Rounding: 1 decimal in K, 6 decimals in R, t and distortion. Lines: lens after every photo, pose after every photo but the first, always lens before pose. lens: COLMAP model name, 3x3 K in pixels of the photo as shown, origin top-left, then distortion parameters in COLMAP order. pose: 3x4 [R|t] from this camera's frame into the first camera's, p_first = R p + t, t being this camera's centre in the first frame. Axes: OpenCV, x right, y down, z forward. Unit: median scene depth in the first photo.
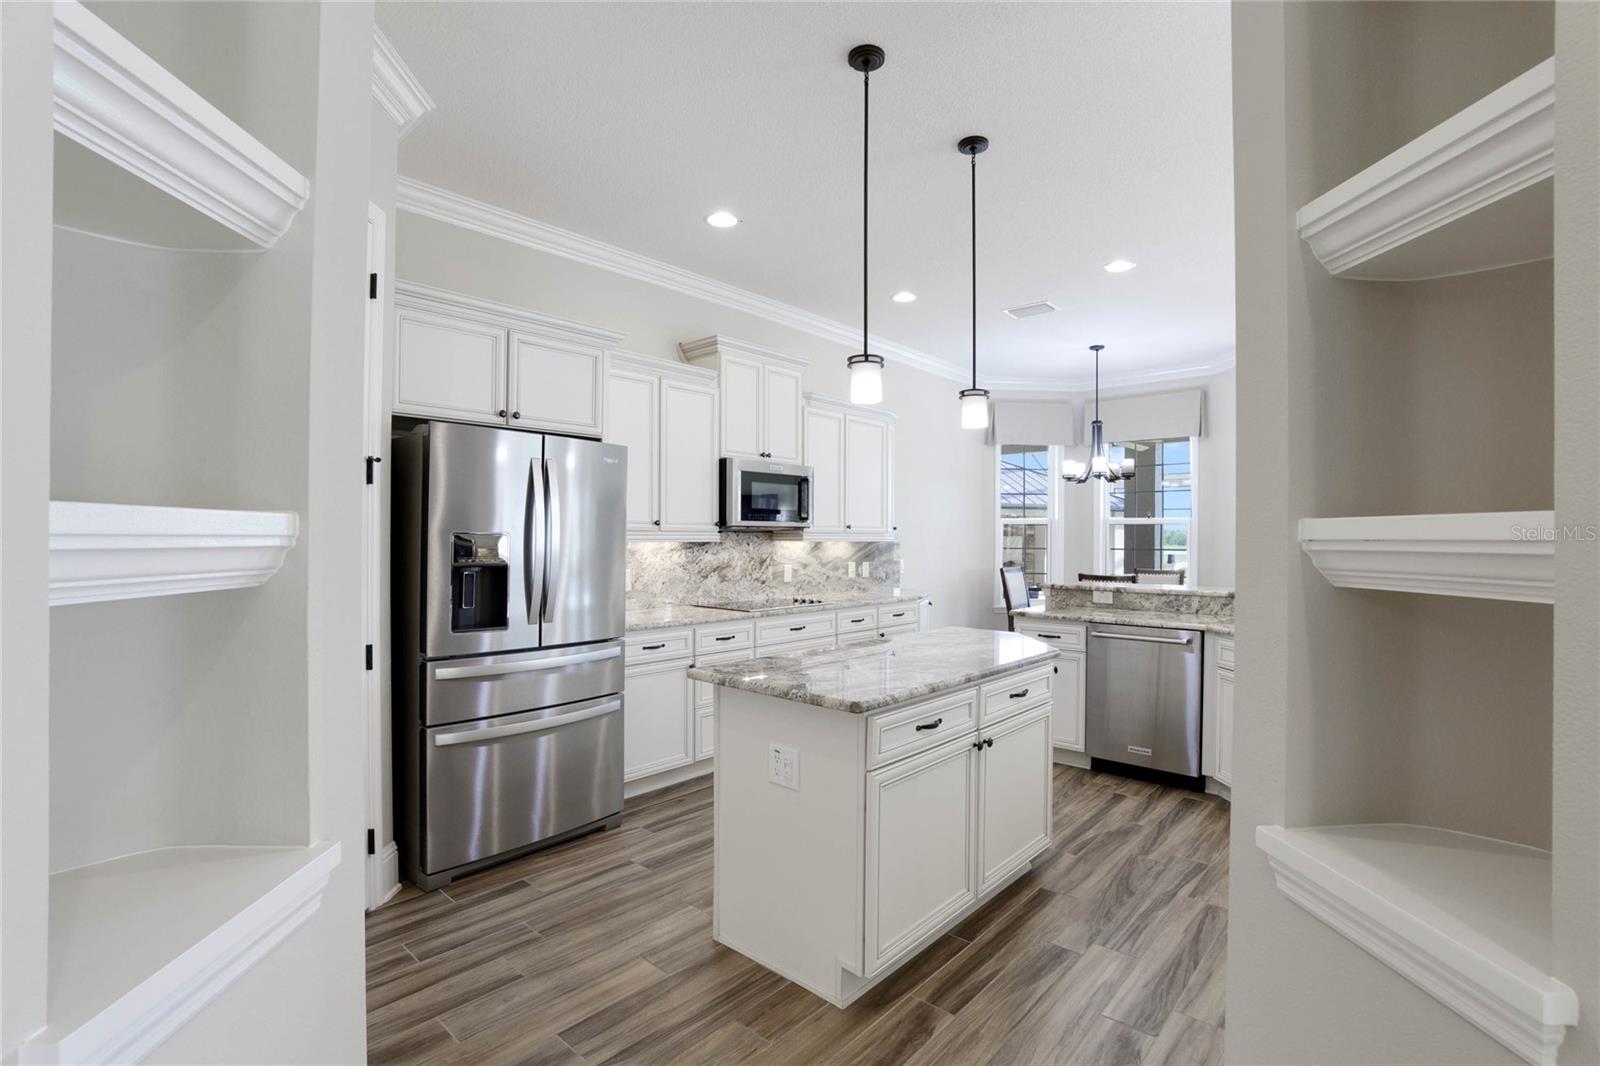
lens RADIAL K [[728.5, 0, 800.0], [0, 728.5, 533.0], [0, 0, 1]] dist [-0.074413, 0.022879]
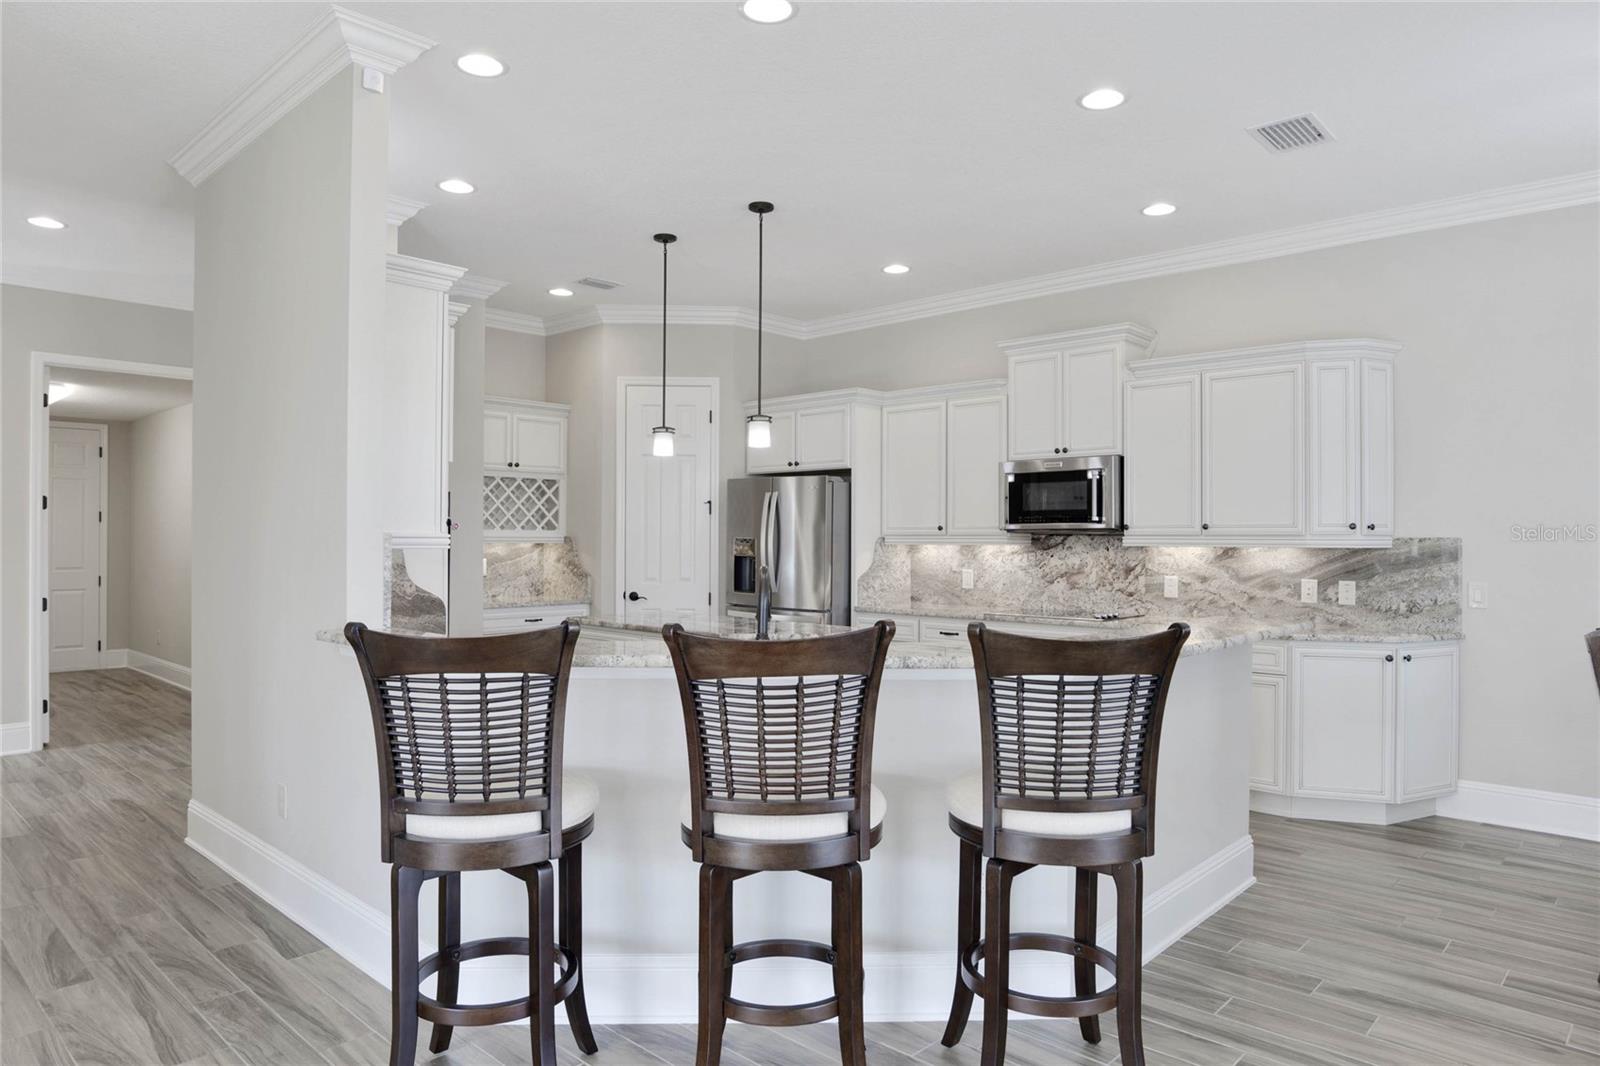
lens RADIAL K [[990.7, 0, 796.1], [0, 990.7, 531.7], [0, 0, 1]] dist [-0.072480, 0.028601]
pose [[-0.015336, -0.009807, -0.999834, 1.428200], [0.002486, 0.999948, -0.009846, 0.007032], [0.999879, -0.002637, -0.015311, 0.827903]]
